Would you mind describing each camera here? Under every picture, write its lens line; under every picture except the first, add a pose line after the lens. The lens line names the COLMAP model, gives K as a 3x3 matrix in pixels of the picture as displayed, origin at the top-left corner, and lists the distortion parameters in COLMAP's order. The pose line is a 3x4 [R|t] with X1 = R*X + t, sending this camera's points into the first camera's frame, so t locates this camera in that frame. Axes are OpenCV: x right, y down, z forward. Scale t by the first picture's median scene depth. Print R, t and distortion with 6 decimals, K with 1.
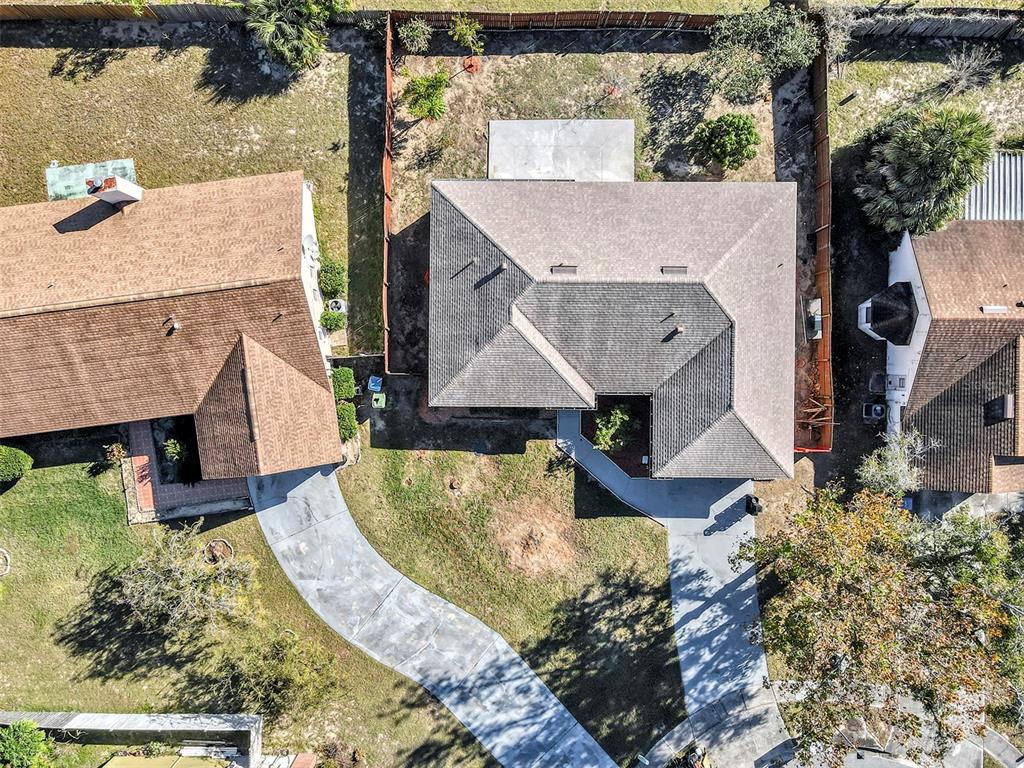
lens RADIAL K [[753.8, 0, 507.0], [0, 753.8, 381.2], [0, 0, 1]] dist [-0.014172, 0.053769]
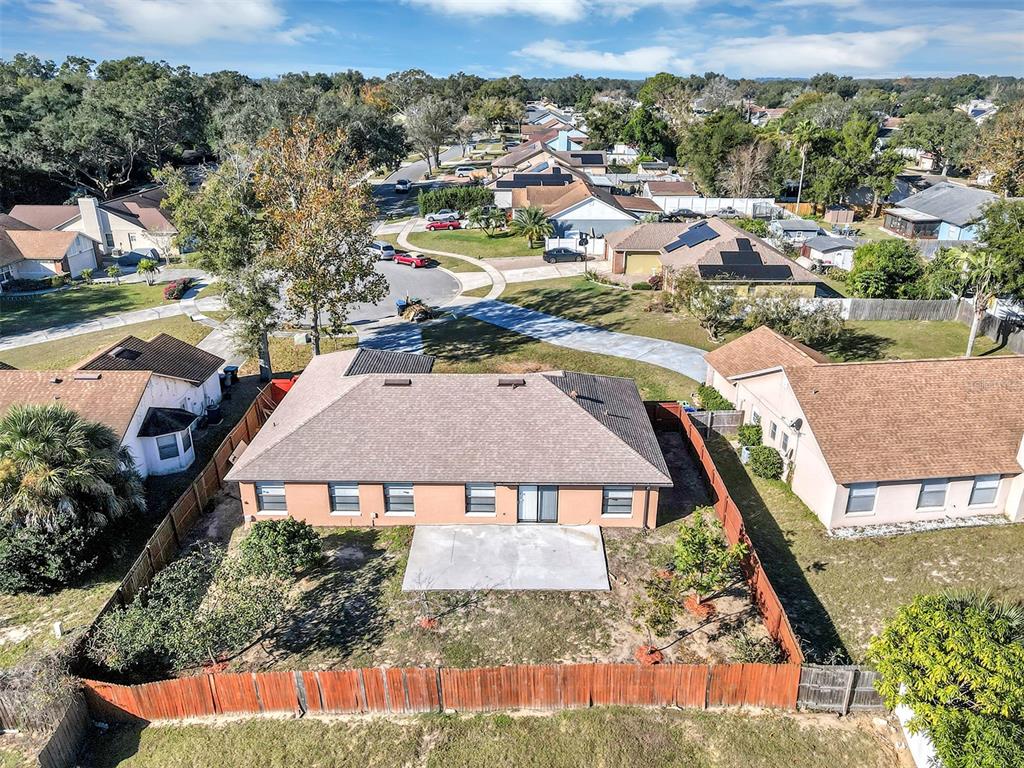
lens RADIAL K [[753.8, 0, 507.0], [0, 753.8, 381.2], [0, 0, 1]] dist [-0.014172, 0.053769]
pose [[-0.999850, 0.011769, 0.012692, 0.060432], [0.007271, -0.379880, 0.925007, -0.913042], [0.015708, 0.924961, 0.379738, 0.555528]]
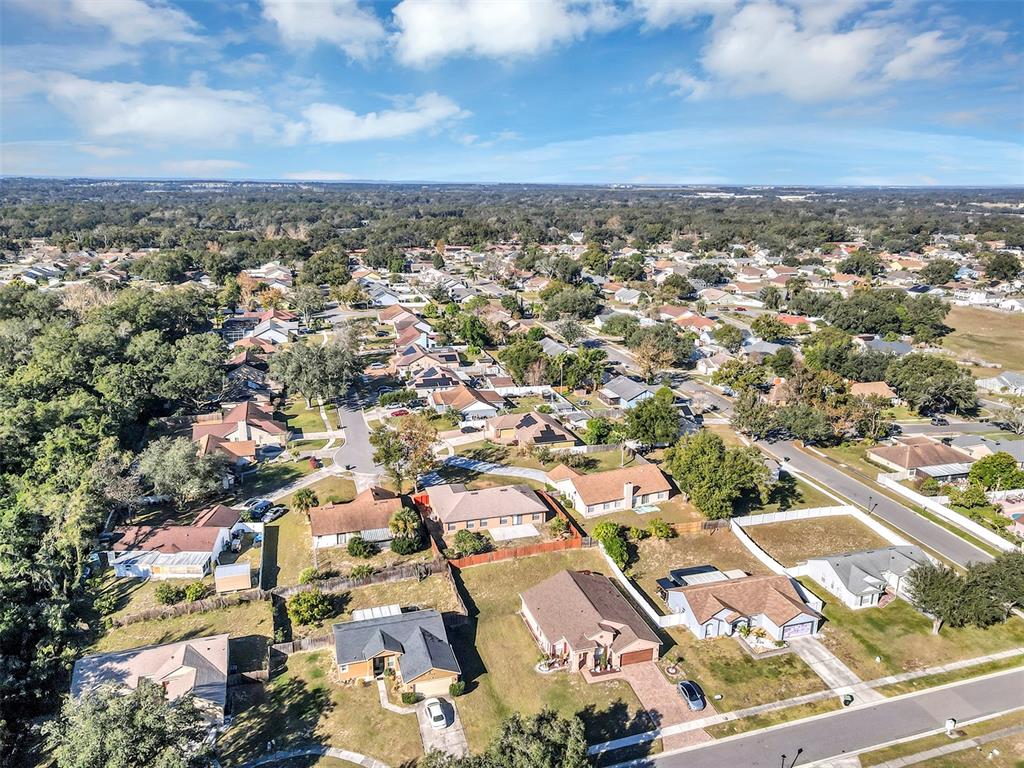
lens RADIAL K [[768.5, 0, 512.5], [0, 768.5, 347.2], [0, 0, 1]] dist [0.009820, 0.002213]
pose [[-0.952436, 0.067405, -0.297189, 0.960955], [-0.304723, -0.220182, 0.926641, -3.036876], [-0.002975, 0.973127, 0.230249, -0.464555]]
